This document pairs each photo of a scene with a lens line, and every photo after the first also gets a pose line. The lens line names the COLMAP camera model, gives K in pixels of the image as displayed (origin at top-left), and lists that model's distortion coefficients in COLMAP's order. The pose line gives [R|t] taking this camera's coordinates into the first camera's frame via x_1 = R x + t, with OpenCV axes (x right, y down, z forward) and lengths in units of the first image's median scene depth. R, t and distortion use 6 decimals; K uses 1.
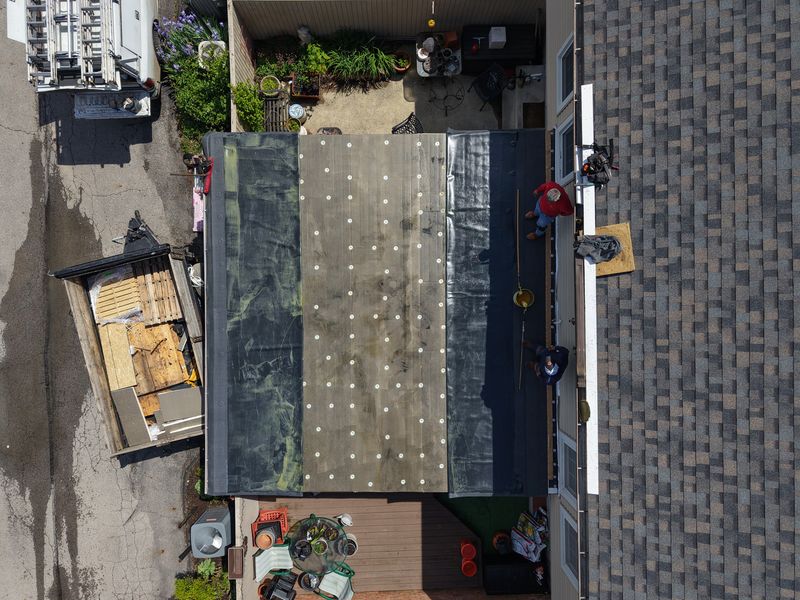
lens RADIAL K [[536.6, 0, 400.3], [0, 536.6, 305.1], [0, 0, 1]] dist [0.004126, -0.008188]
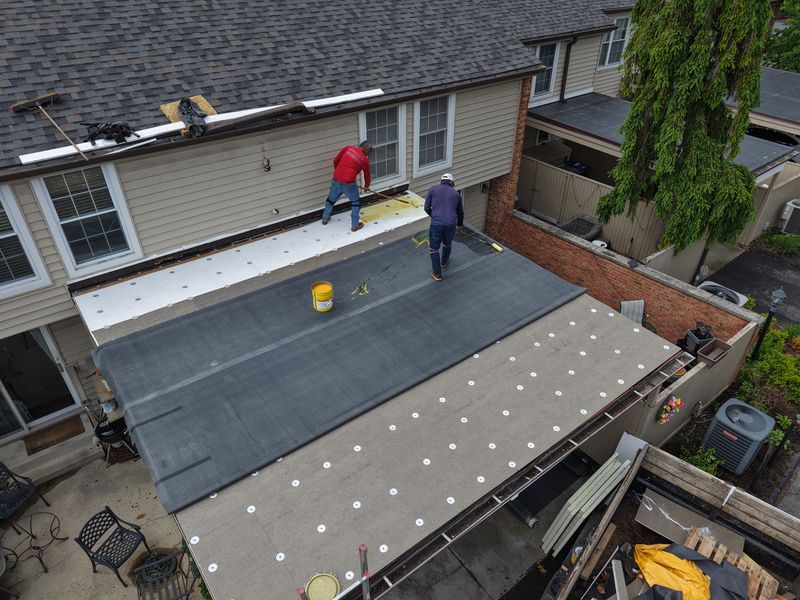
lens RADIAL K [[536.6, 0, 400.3], [0, 536.6, 305.1], [0, 0, 1]] dist [0.004126, -0.008188]
pose [[-0.599011, -0.470468, 0.647955, -0.793185], [0.800717, -0.345712, 0.489219, -0.450002], [-0.006156, 0.811877, 0.583797, 0.701819]]
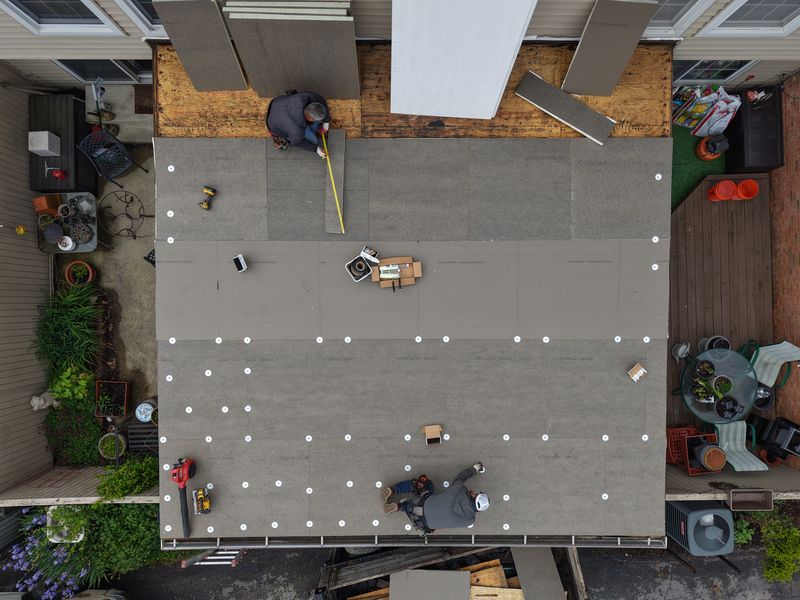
lens RADIAL K [[536.6, 0, 400.3], [0, 536.6, 305.1], [0, 0, 1]] dist [0.004126, -0.008188]
pose [[0.007426, -0.999906, -0.011544, -0.052716], [0.999968, 0.007390, 0.003169, -0.005265], [-0.003084, -0.011567, 0.999928, 0.416042]]
